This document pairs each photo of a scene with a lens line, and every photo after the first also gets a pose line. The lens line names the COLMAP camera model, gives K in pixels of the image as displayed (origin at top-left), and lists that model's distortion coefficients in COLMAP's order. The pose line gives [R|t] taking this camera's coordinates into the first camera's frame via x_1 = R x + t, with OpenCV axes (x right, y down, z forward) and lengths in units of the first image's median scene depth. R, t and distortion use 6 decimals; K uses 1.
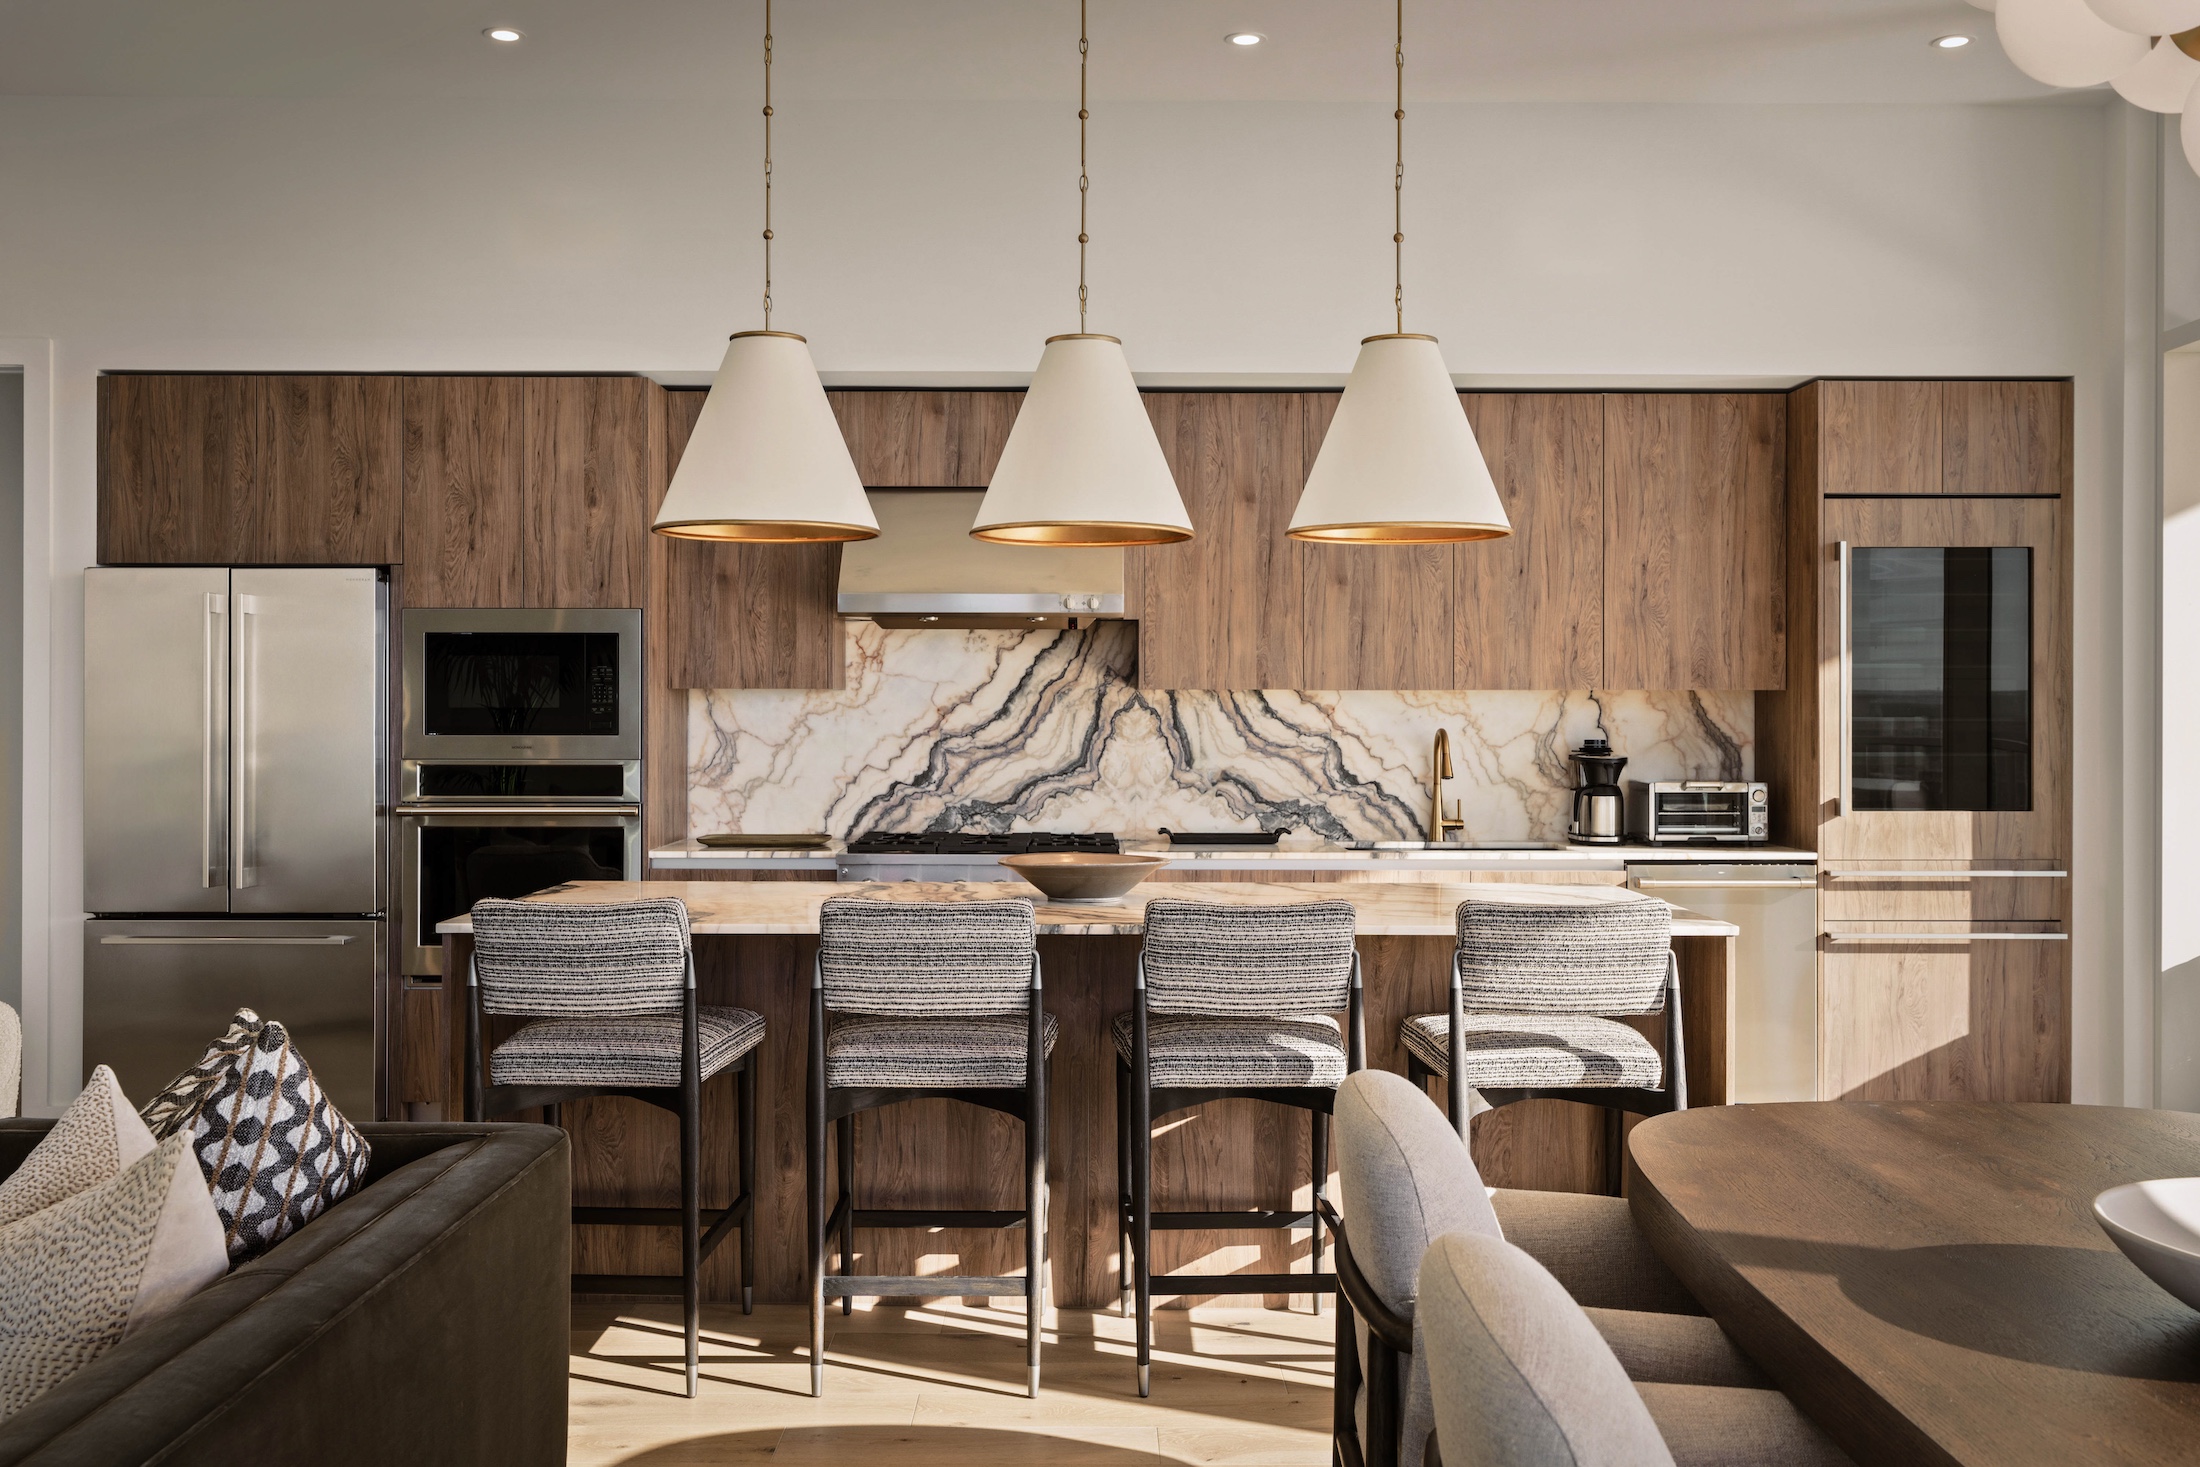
lens RADIAL K [[2094.5, 0, 1099.6], [0, 2094.5, 722.5], [0, 0, 1]] dist [0.016463, 0.000000]
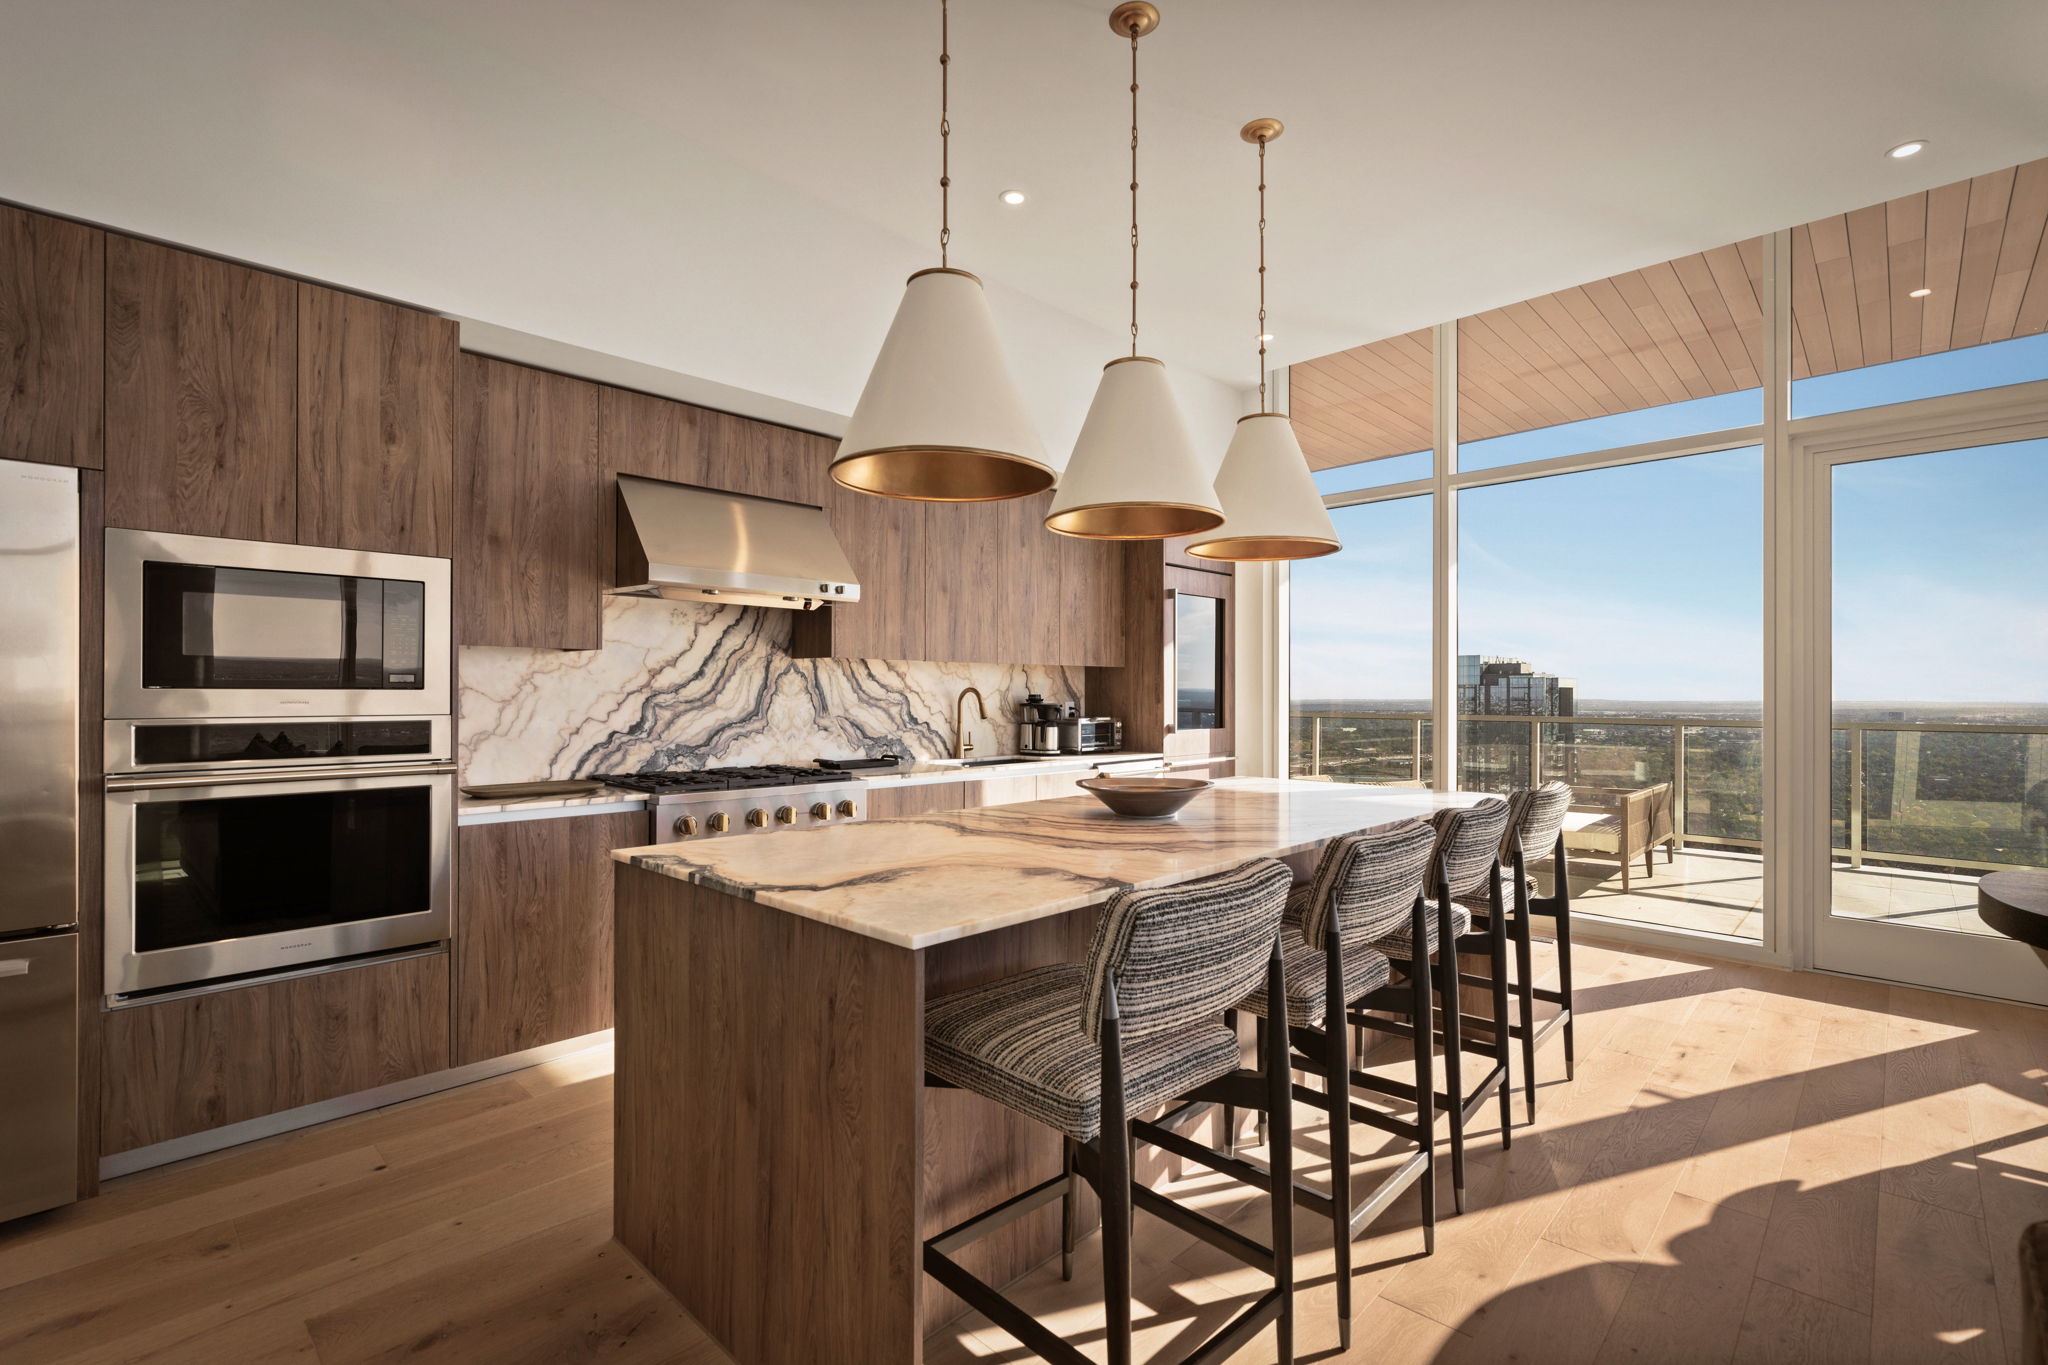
lens RADIAL K [[926.3, 0, 1021.4], [0, 926.3, 692.7], [0, 0, 1]] dist [0.000201, 0.000861]
pose [[0.701833, -0.000446, 0.712341, -0.308843], [0.005676, 0.999972, -0.004966, 0.010341], [-0.712319, 0.007528, 0.701816, 0.467867]]
